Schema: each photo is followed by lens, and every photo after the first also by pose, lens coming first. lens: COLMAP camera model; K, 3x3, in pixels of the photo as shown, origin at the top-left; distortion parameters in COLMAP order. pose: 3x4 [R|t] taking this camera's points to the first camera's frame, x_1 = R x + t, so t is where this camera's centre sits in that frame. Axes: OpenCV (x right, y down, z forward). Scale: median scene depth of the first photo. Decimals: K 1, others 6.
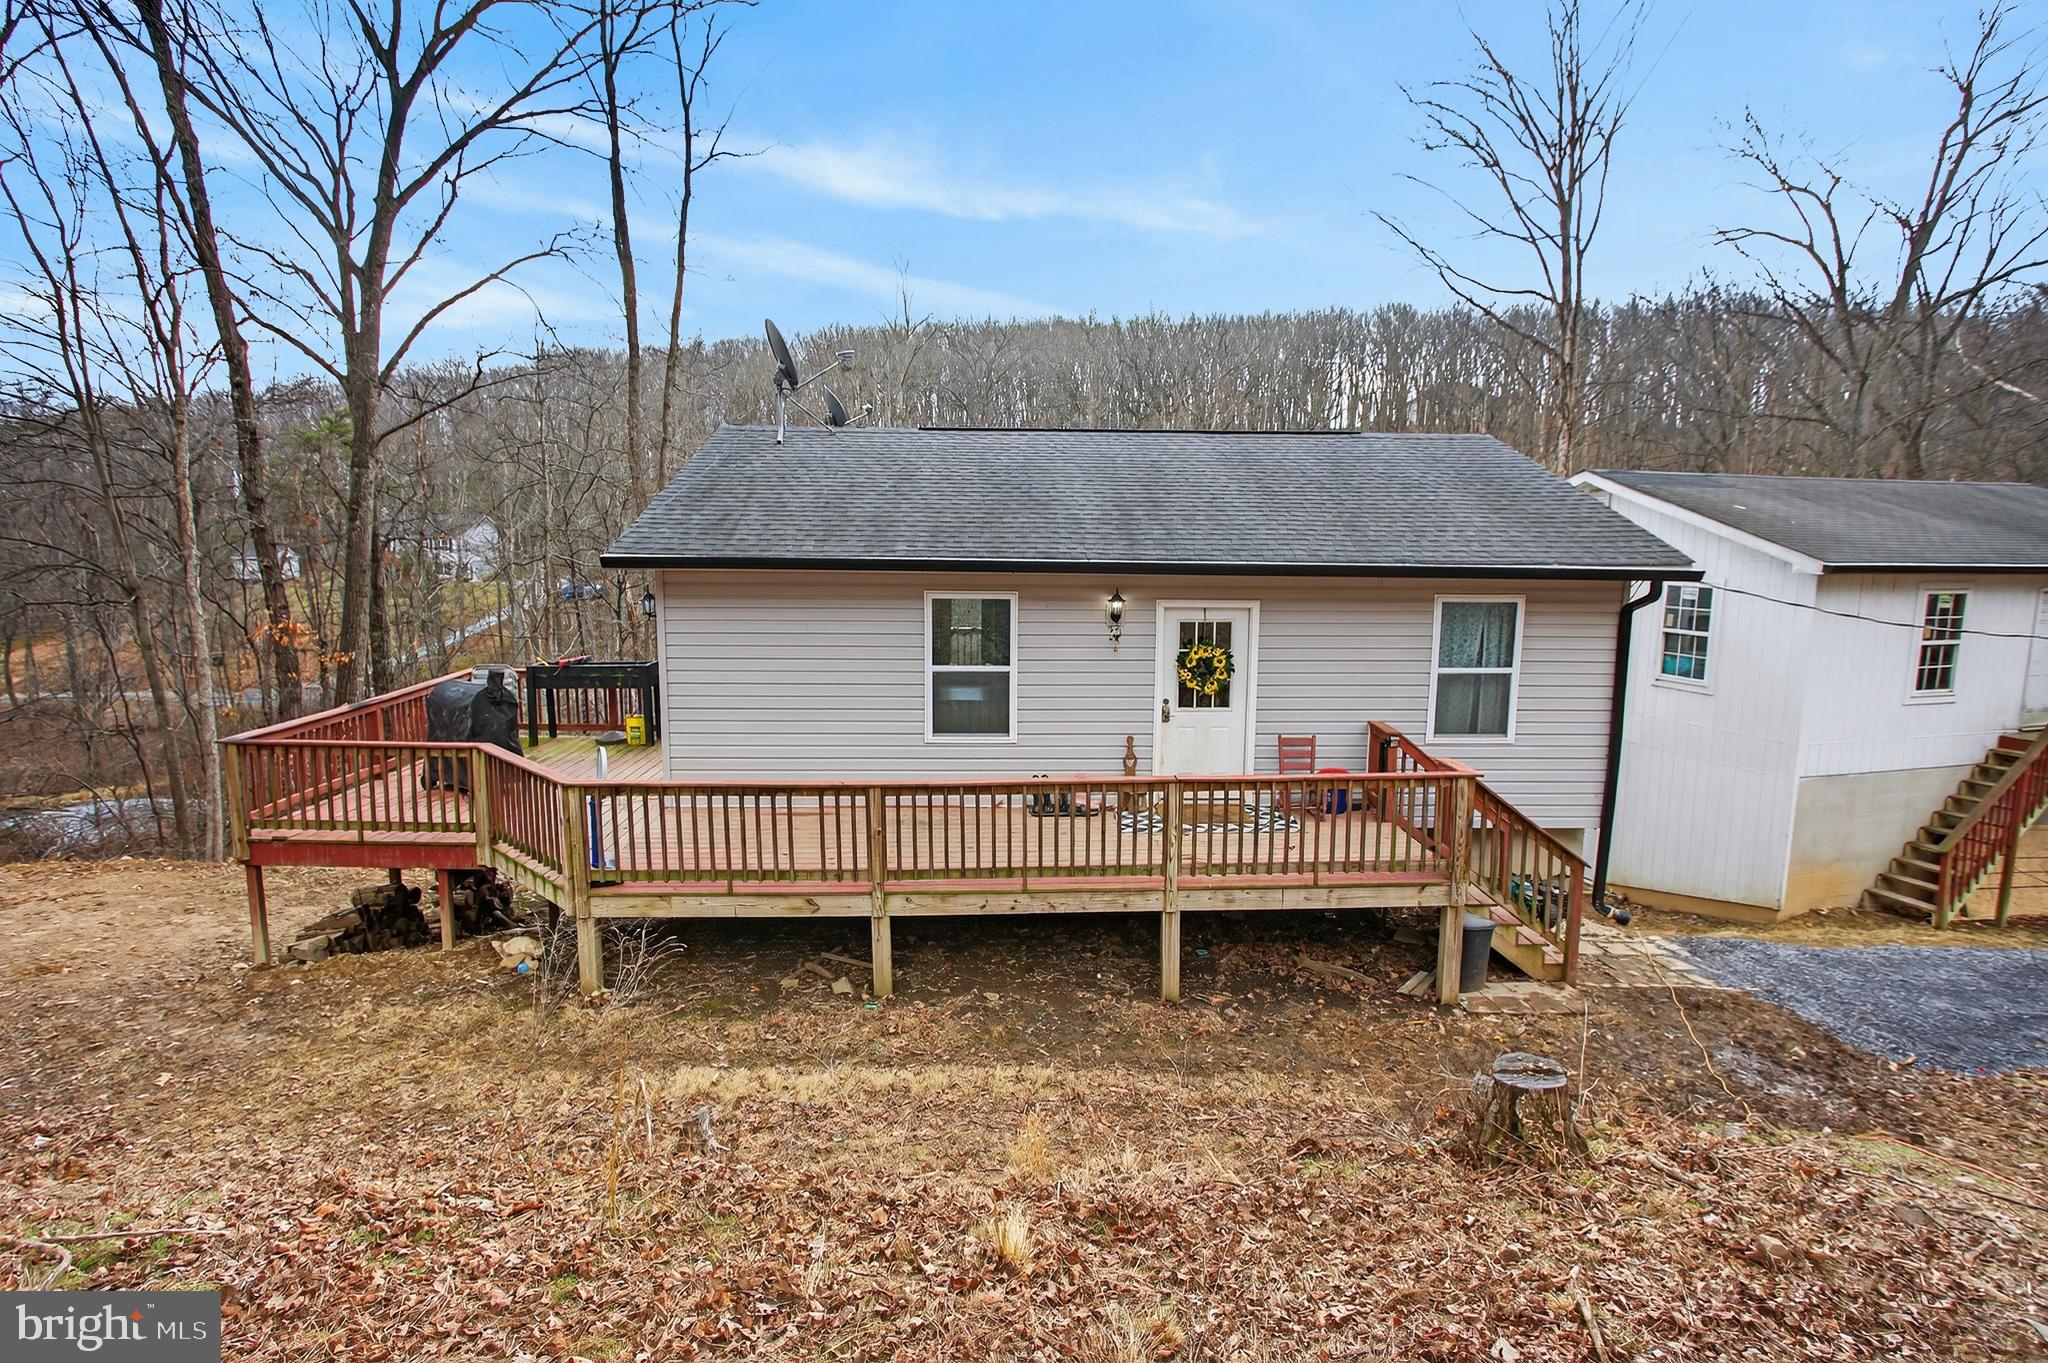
lens RADIAL K [[1094.1, 0, 1022.6], [0, 1094.1, 684.5], [0, 0, 1]] dist [-0.003364, 0.000370]
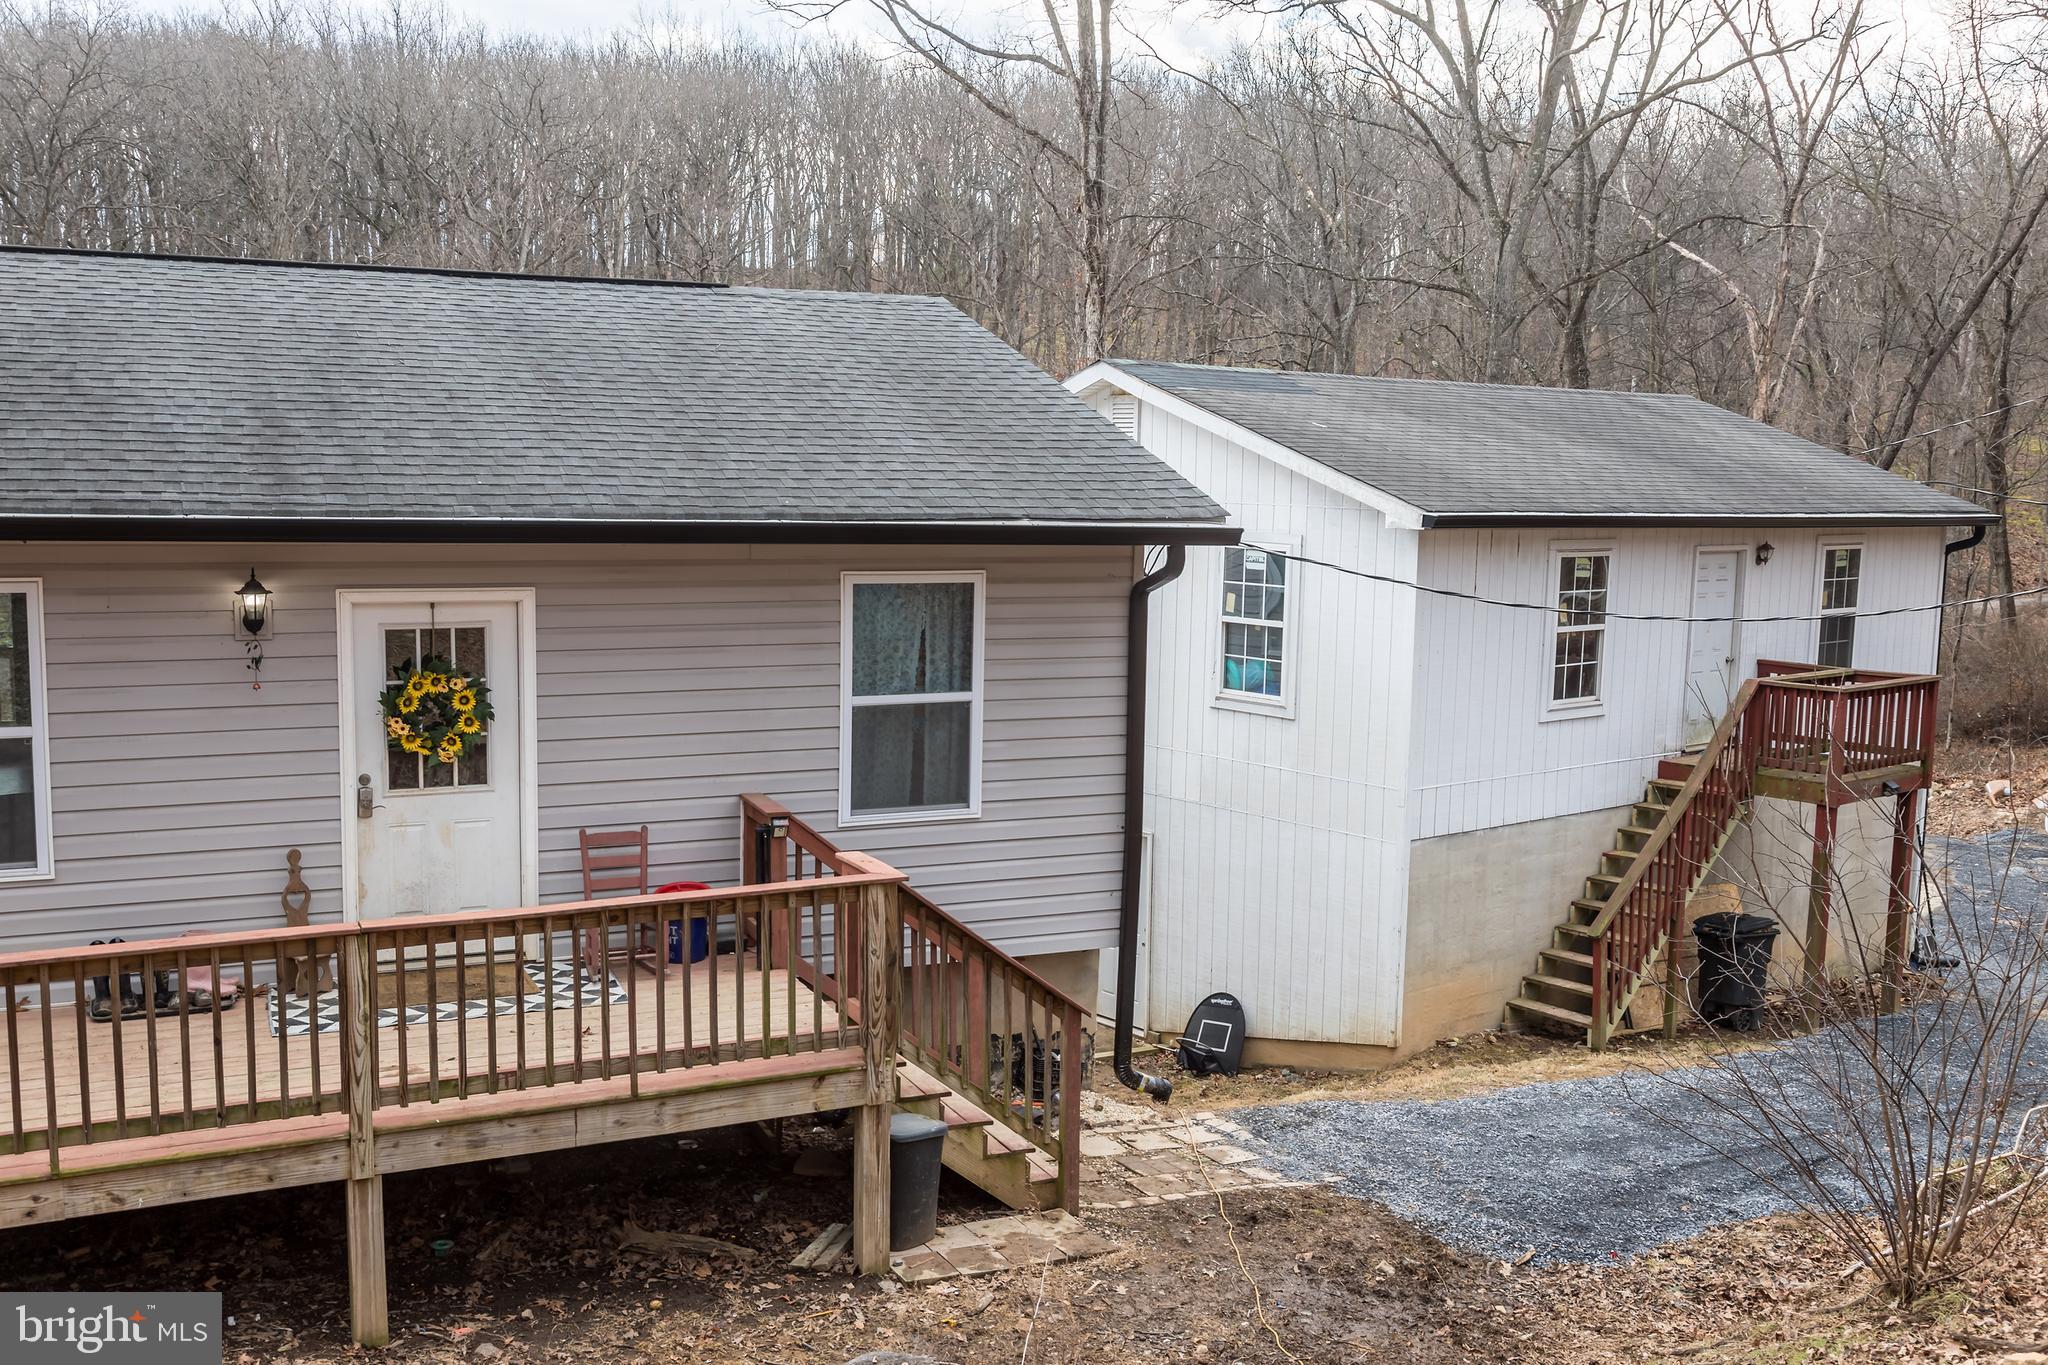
lens RADIAL K [[2003.9, 0, 1021.2], [0, 2003.9, 698.3], [0, 0, 1]] dist [0.008336, 0.000000]
pose [[0.921585, -0.038846, 0.386227, 0.047518], [0.044722, 0.998980, -0.006239, -0.003493], [-0.385591, 0.023023, 0.922383, -0.019147]]
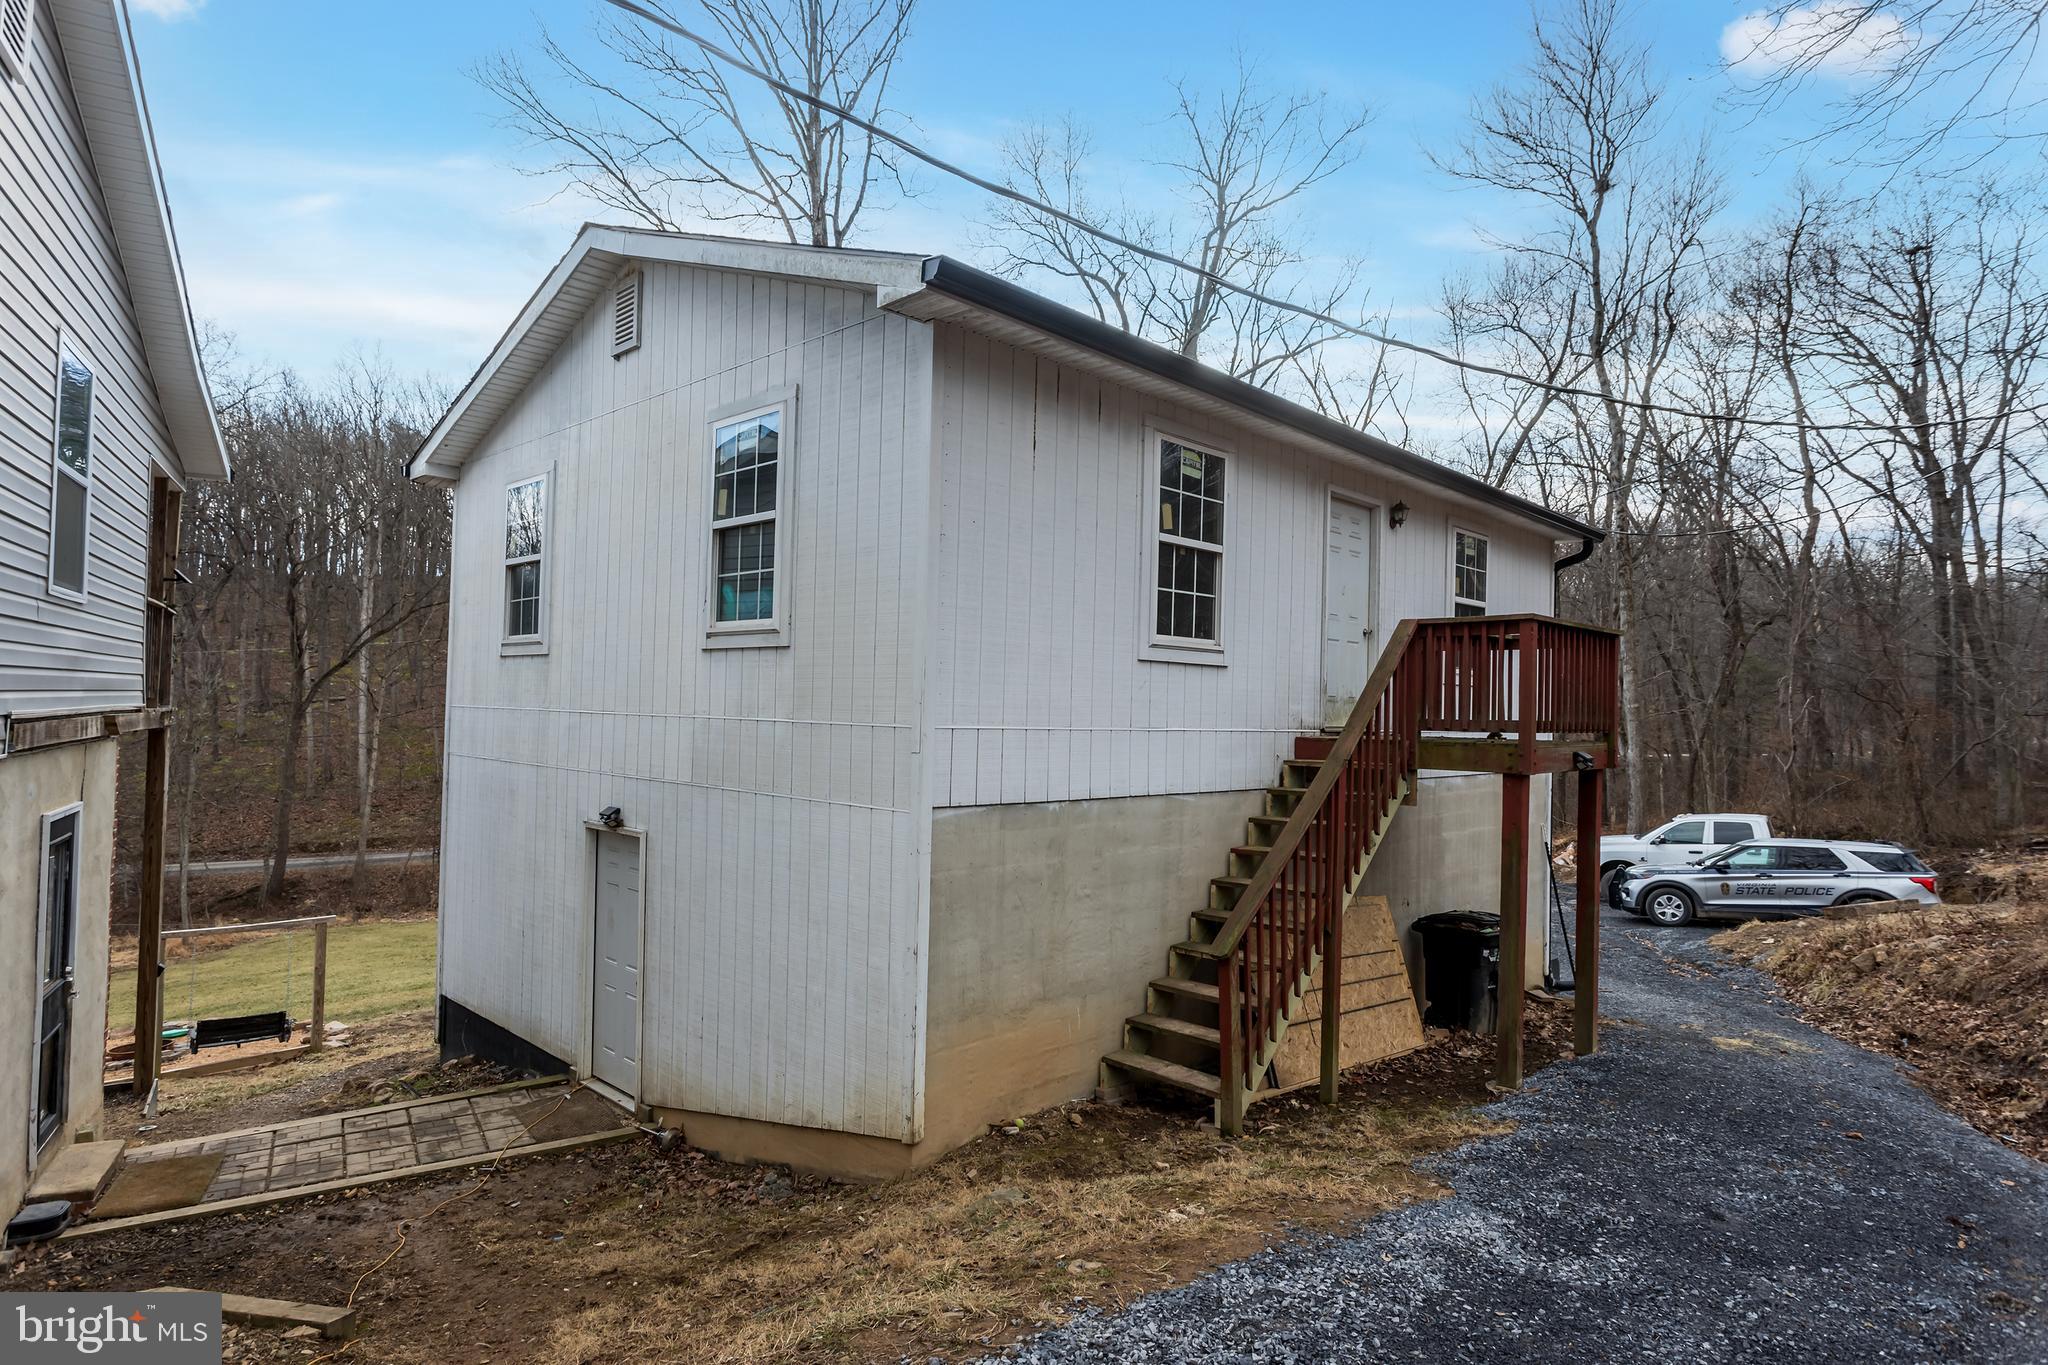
lens RADIAL K [[1094.1, 0, 1037.0], [0, 1094.1, 688.3], [0, 0, 1]] dist [-0.003364, 0.000370]
pose [[0.878808, 0.021272, 0.476701, 0.681099], [0.054787, 0.987901, -0.145085, 0.128301], [-0.474020, 0.153619, 0.867010, 0.763899]]
